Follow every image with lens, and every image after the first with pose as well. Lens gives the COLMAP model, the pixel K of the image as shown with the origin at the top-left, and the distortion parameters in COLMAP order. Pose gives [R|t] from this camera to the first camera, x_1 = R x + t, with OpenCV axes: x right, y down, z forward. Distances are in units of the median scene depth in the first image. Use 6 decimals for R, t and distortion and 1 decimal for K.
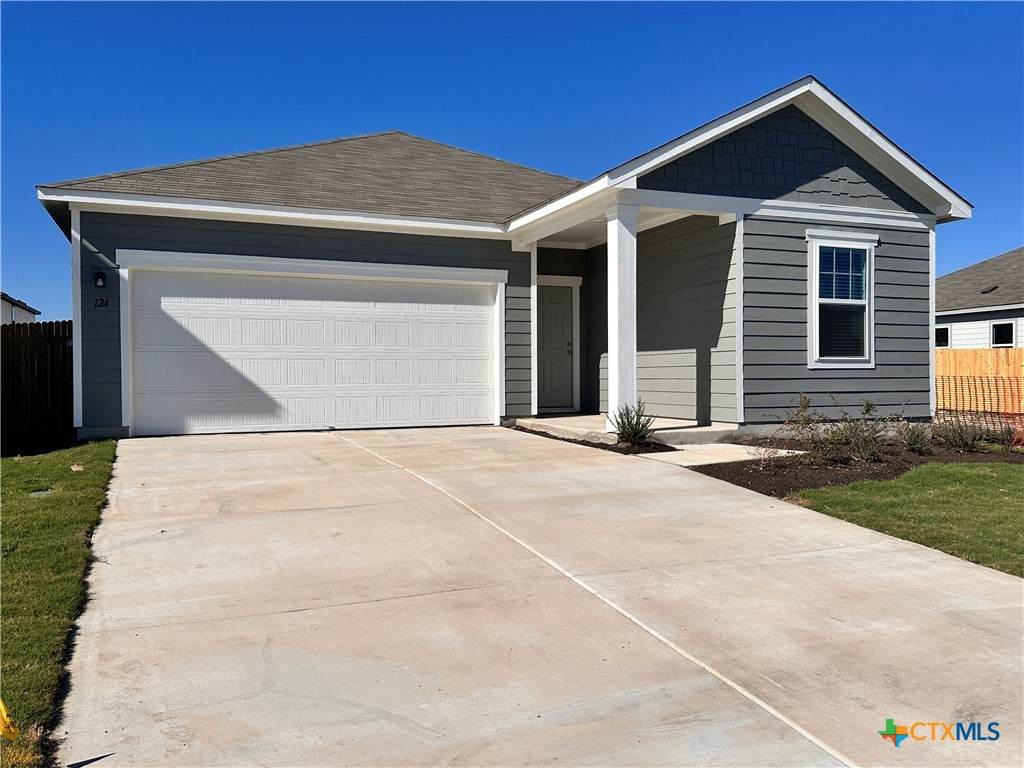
lens RADIAL K [[855.6, 0, 511.3], [0, 855.6, 382.3], [0, 0, 1]] dist [0.051781, -0.023737]
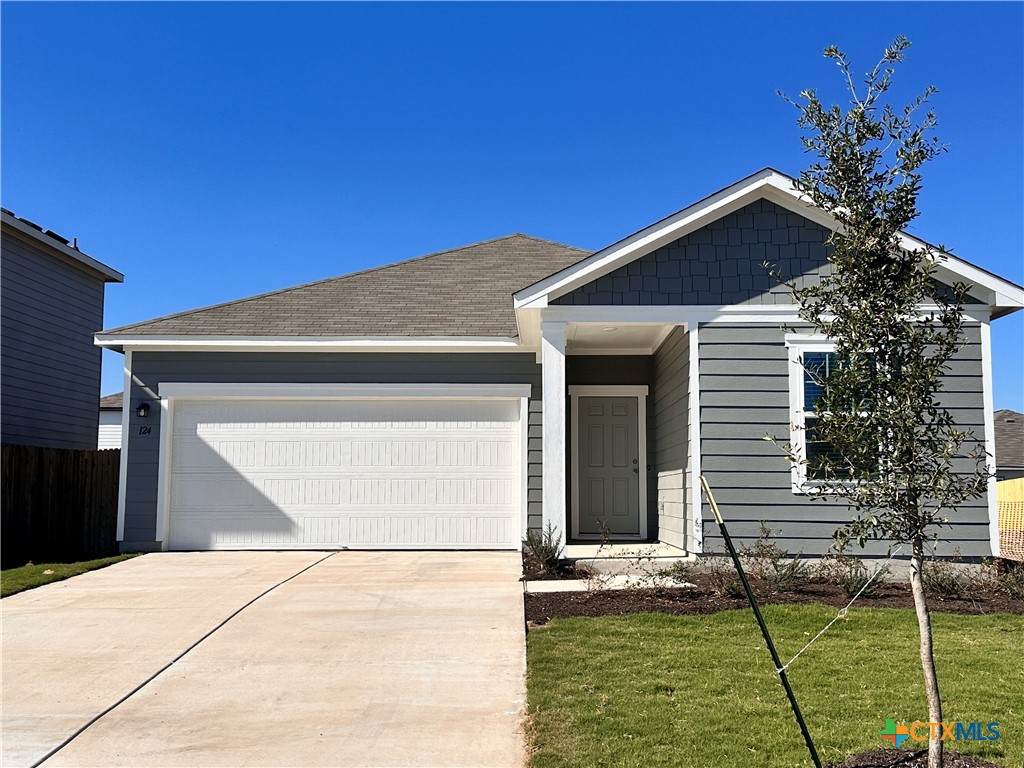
lens RADIAL K [[1087.8, 0, 512.5], [0, 1087.8, 384.2], [0, 0, 1]] dist [0.077692, 0.000000]
pose [[0.917554, -0.031606, -0.396353, 0.525519], [-0.009107, 0.994904, -0.100418, -0.012030], [0.397507, 0.095748, 0.912590, -0.122815]]
